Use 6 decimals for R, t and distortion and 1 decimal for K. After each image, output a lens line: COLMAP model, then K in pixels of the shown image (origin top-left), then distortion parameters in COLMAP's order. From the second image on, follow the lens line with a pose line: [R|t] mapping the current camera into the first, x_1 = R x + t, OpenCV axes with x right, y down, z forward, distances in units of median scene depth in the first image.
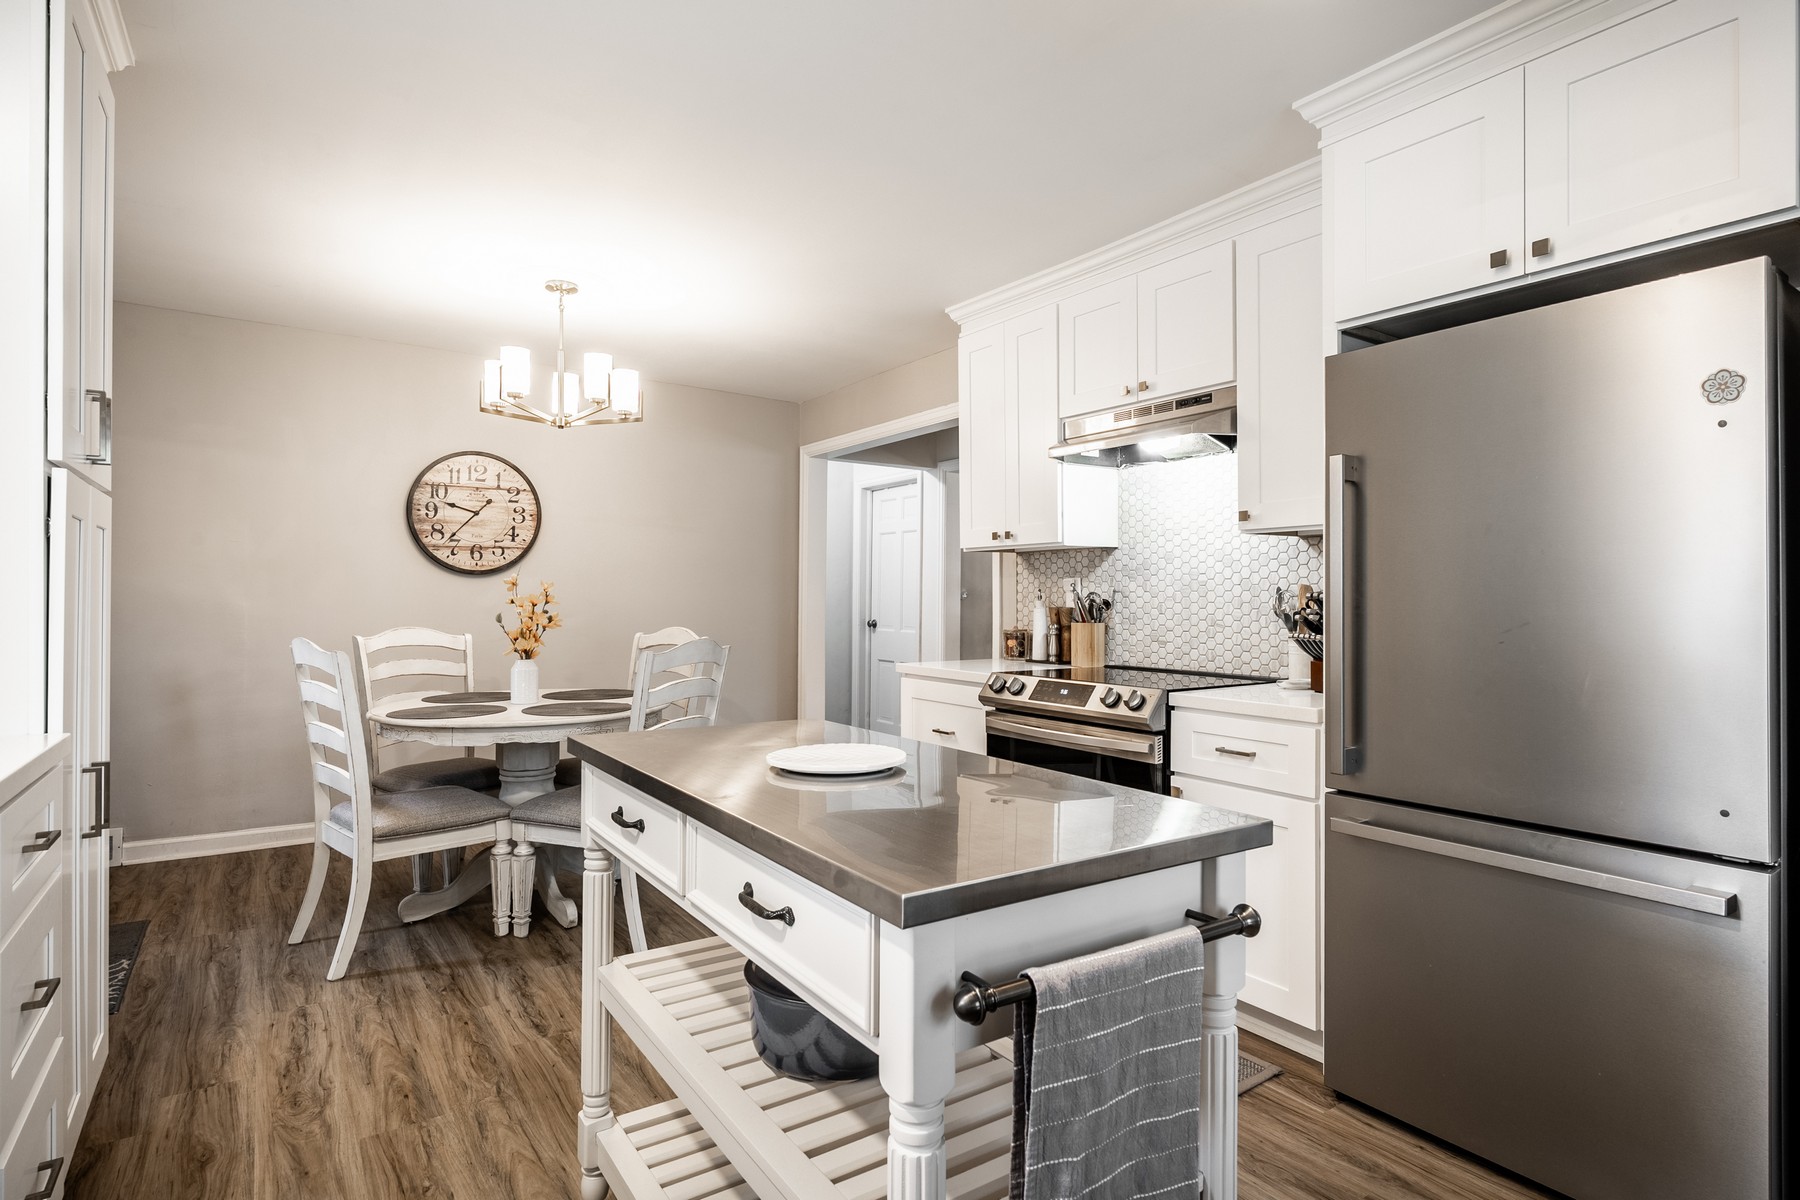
lens RADIAL K [[906.9, 0, 896.6], [0, 906.9, 598.0], [0, 0, 1]] dist [-0.029353, -0.000206]
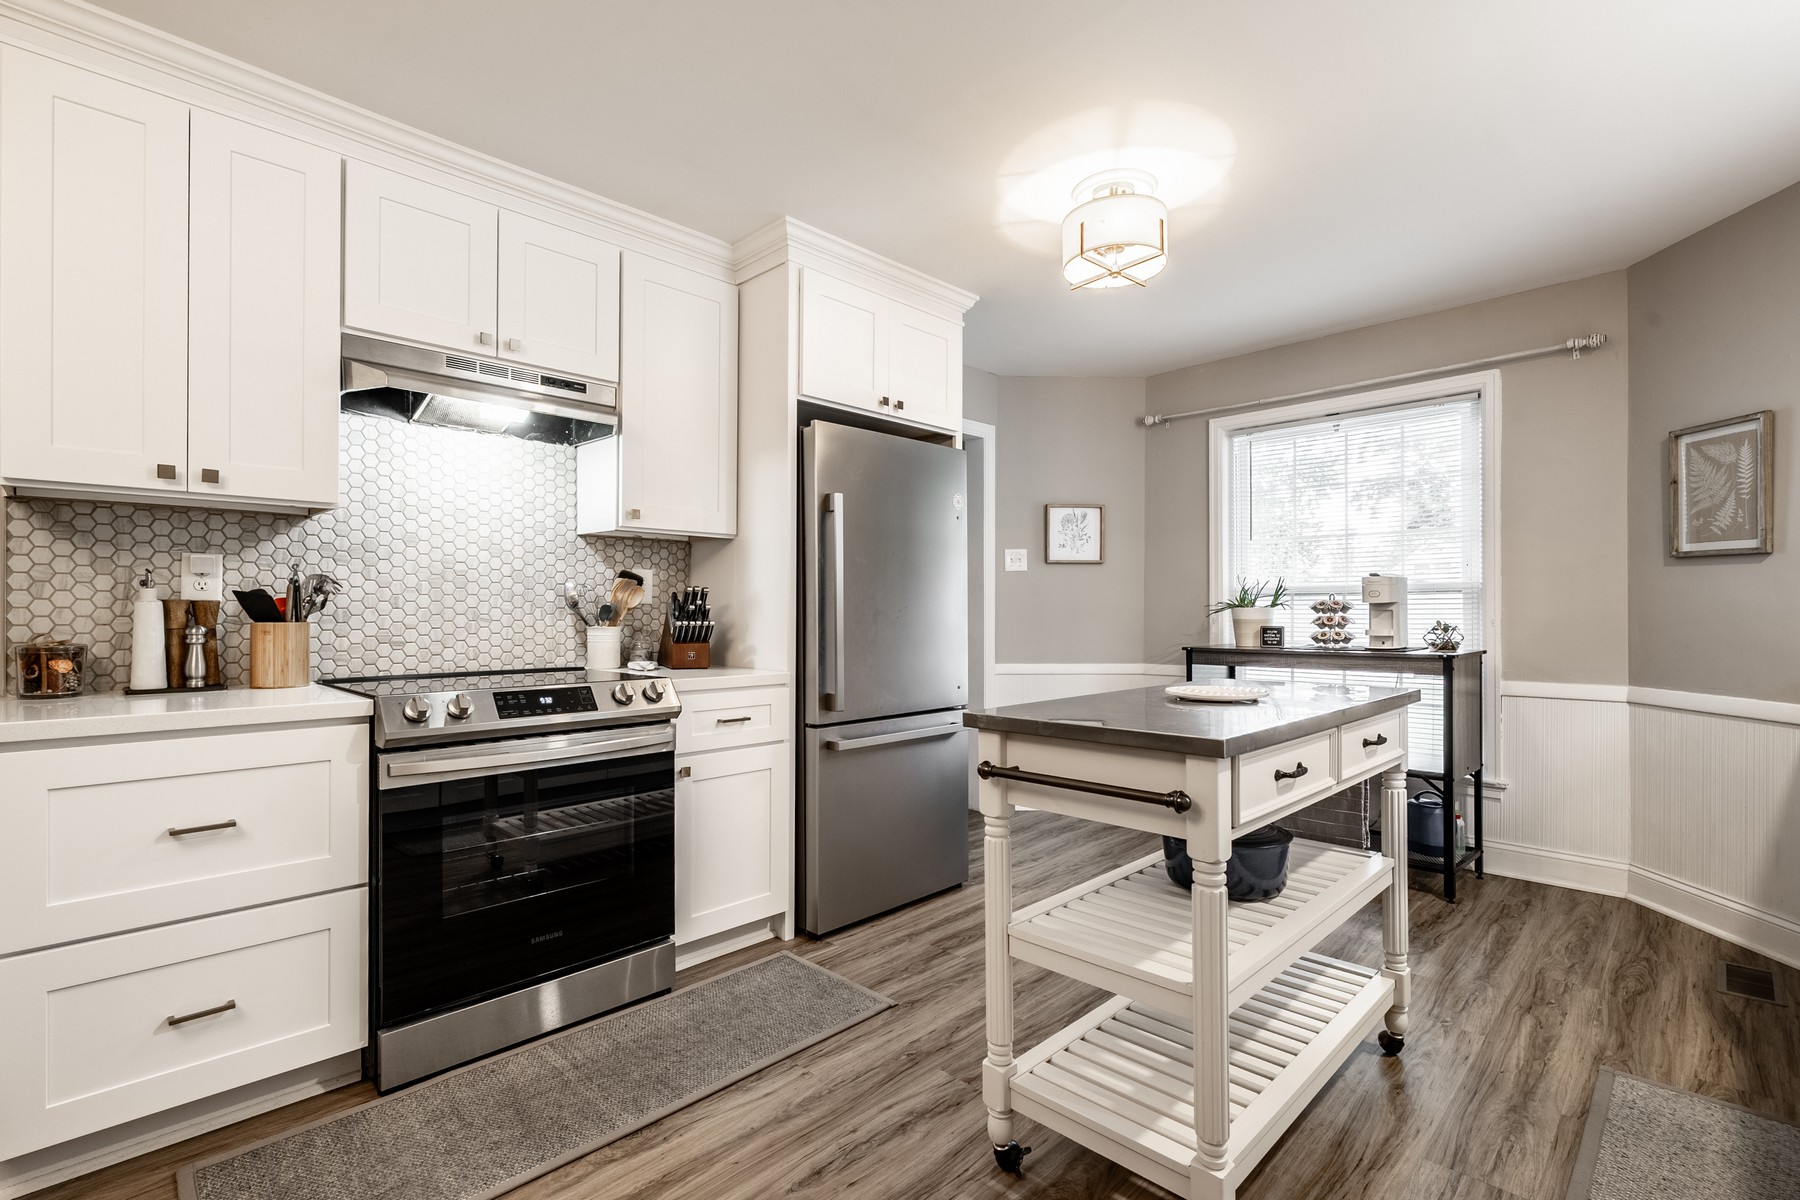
lens RADIAL K [[847.6, 0, 903.6], [0, 847.6, 614.7], [0, 0, 1]] dist [-0.010082, -0.000181]
pose [[-0.196405, -0.011627, 0.980454, -0.550642], [-0.004349, 0.999930, 0.010987, 0.013399], [-0.980513, -0.002106, -0.196442, 0.723798]]
